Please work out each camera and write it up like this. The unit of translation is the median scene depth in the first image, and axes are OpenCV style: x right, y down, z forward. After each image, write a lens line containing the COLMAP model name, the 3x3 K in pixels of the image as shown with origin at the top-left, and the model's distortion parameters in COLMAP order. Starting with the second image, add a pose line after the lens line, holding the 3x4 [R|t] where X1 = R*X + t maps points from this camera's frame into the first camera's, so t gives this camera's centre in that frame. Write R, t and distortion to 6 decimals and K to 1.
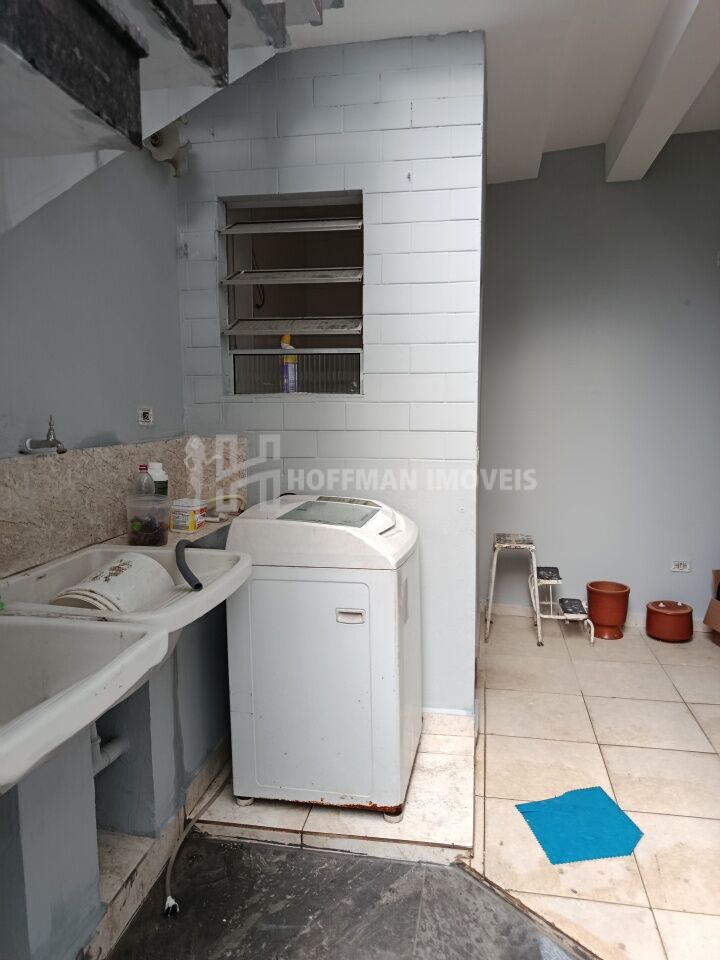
lens RADIAL K [[686.2, 0, 356.8], [0, 686.2, 465.3], [0, 0, 1]] dist [0.007545, -0.000489]
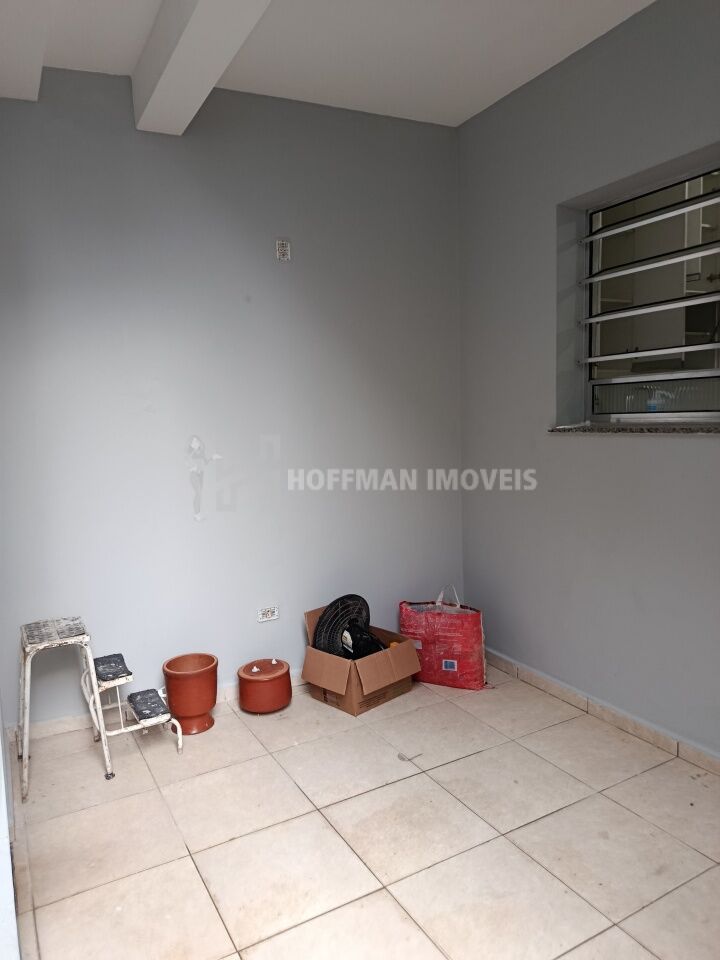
lens RADIAL K [[686.2, 0, 356.8], [0, 686.2, 465.3], [0, 0, 1]] dist [0.007545, -0.000489]
pose [[0.776878, -0.077287, 0.624889, 0.051521], [0.101387, 0.994842, -0.003004, -0.021907], [-0.621434, 0.065690, 0.780707, 0.285017]]
